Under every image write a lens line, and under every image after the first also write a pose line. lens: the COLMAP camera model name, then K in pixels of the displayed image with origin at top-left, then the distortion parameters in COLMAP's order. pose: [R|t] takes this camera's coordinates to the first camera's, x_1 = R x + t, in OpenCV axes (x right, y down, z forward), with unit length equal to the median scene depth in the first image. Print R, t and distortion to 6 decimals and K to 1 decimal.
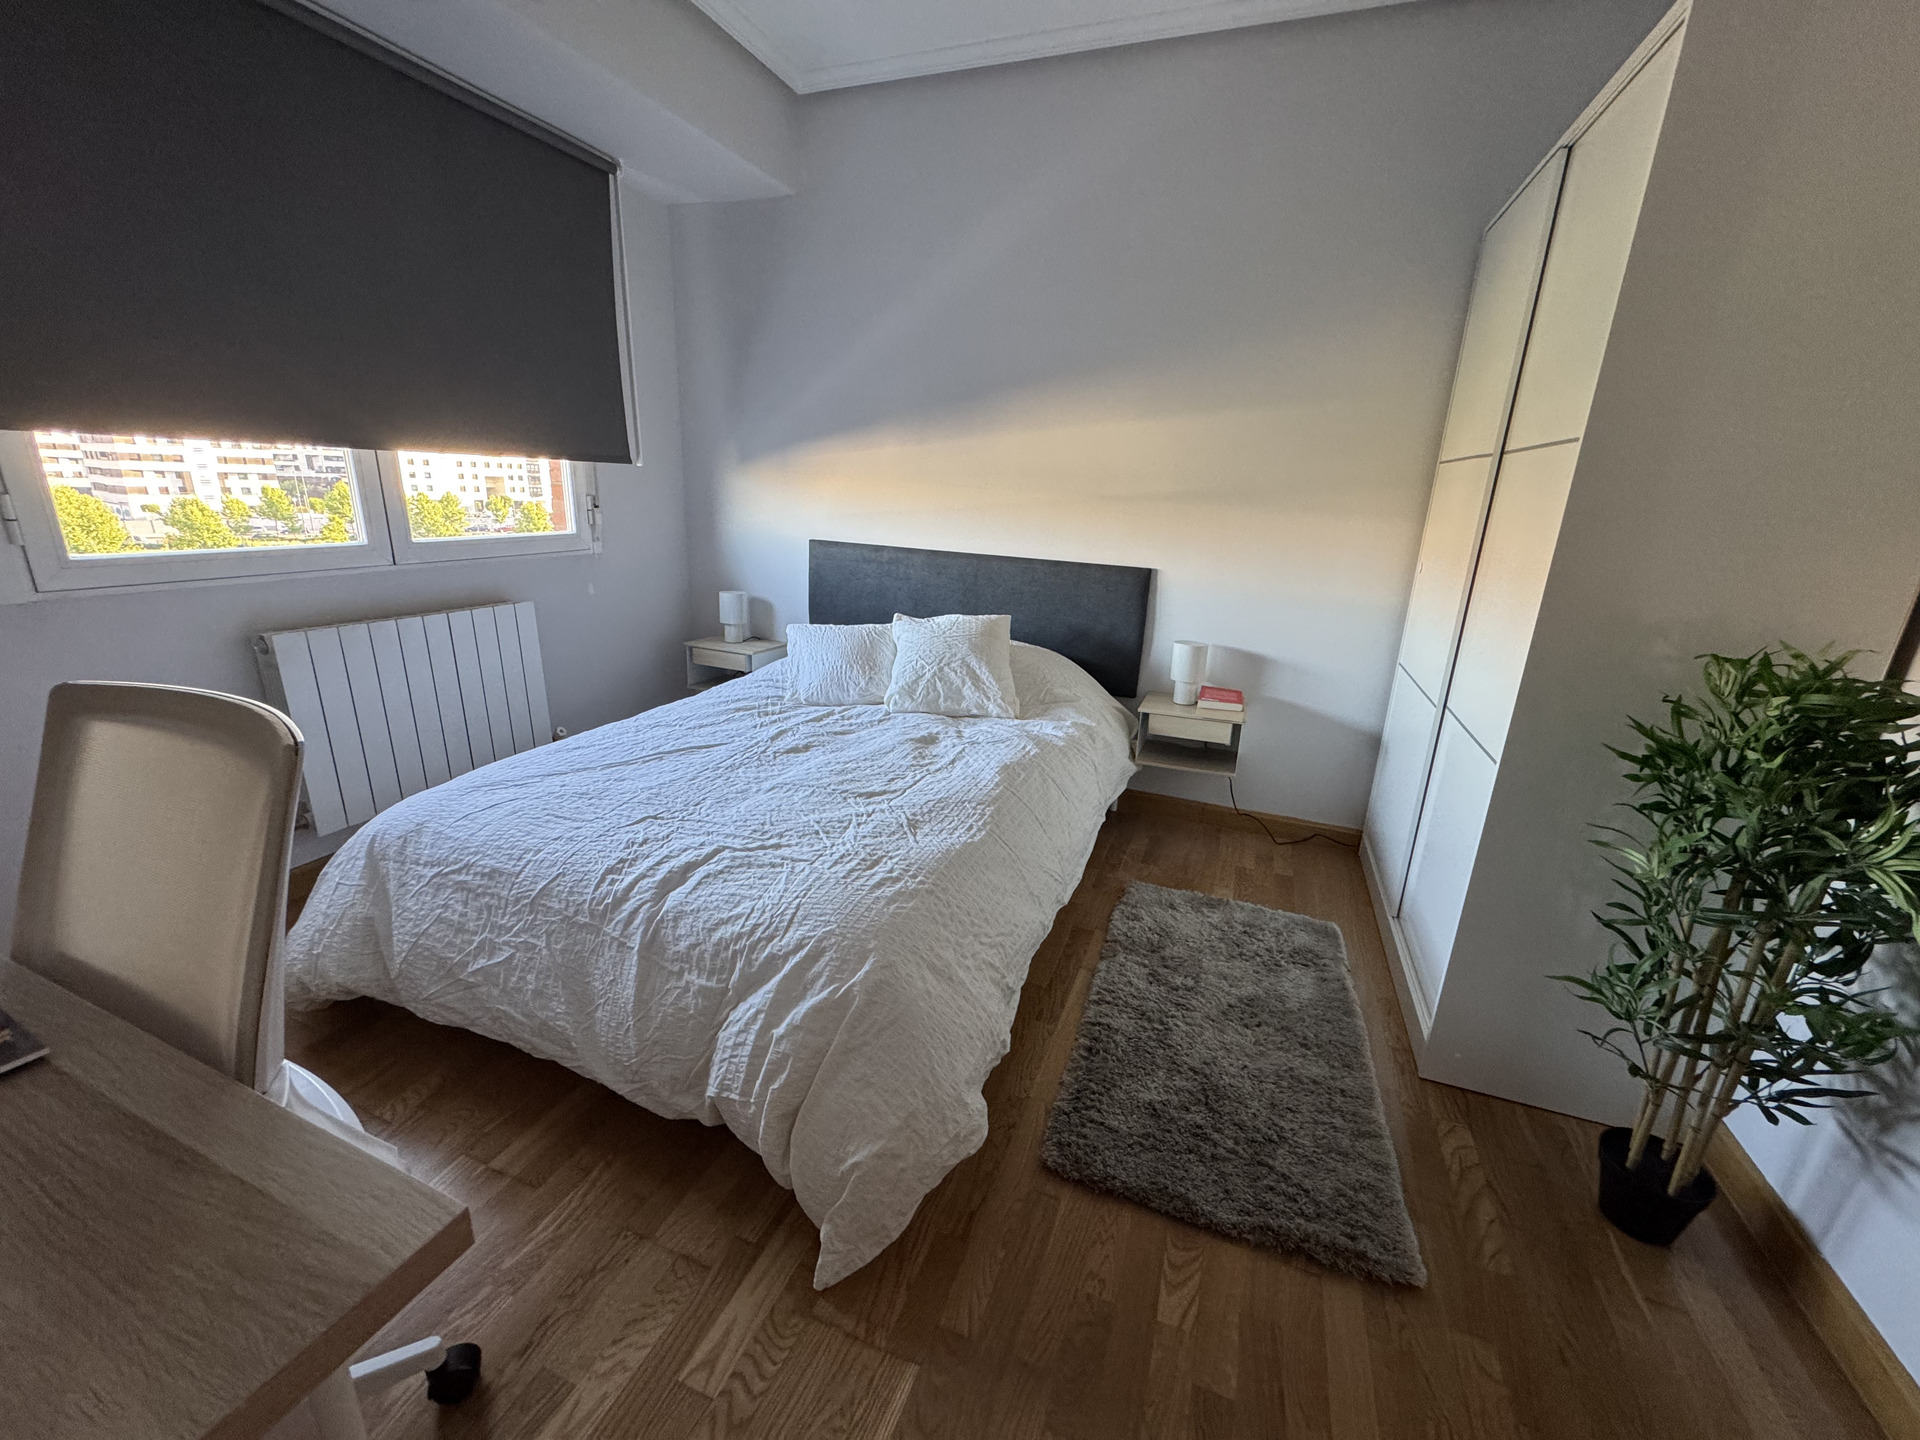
lens RADIAL K [[768.8, 0, 966.4], [0, 768.8, 722.9], [0, 0, 1]] dist [-0.005419, 0.001459]
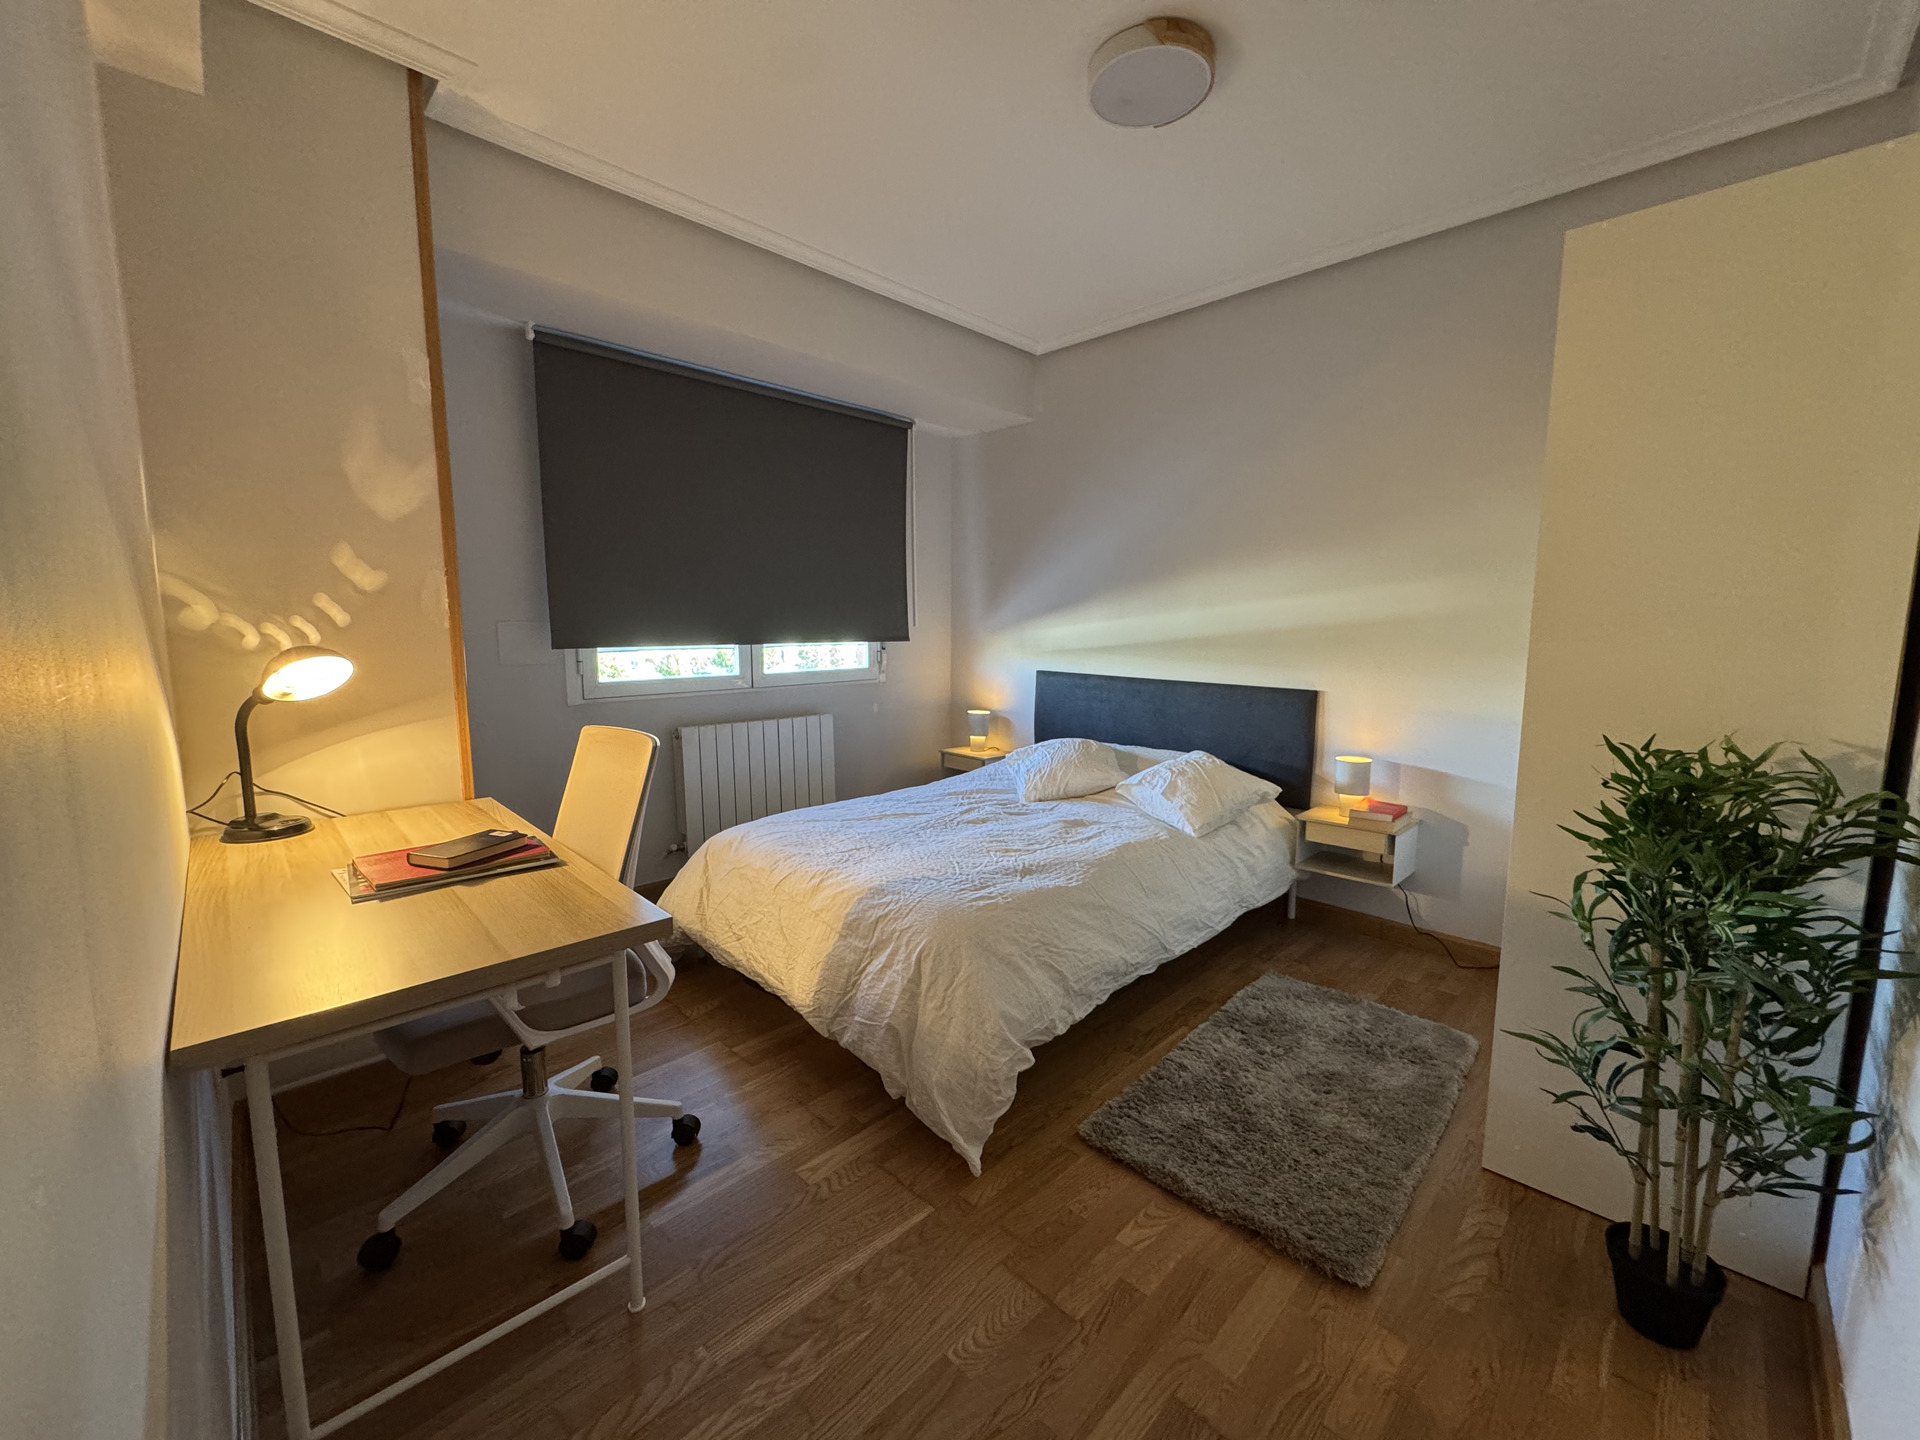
lens RADIAL K [[768.8, 0, 967.0], [0, 768.8, 725.2], [0, 0, 1]] dist [-0.005419, 0.001459]
pose [[0.917307, 0.013916, -0.397937, 0.290912], [-0.082400, 0.984390, -0.155521, 0.079026], [0.389561, 0.175450, 0.904135, -0.238183]]
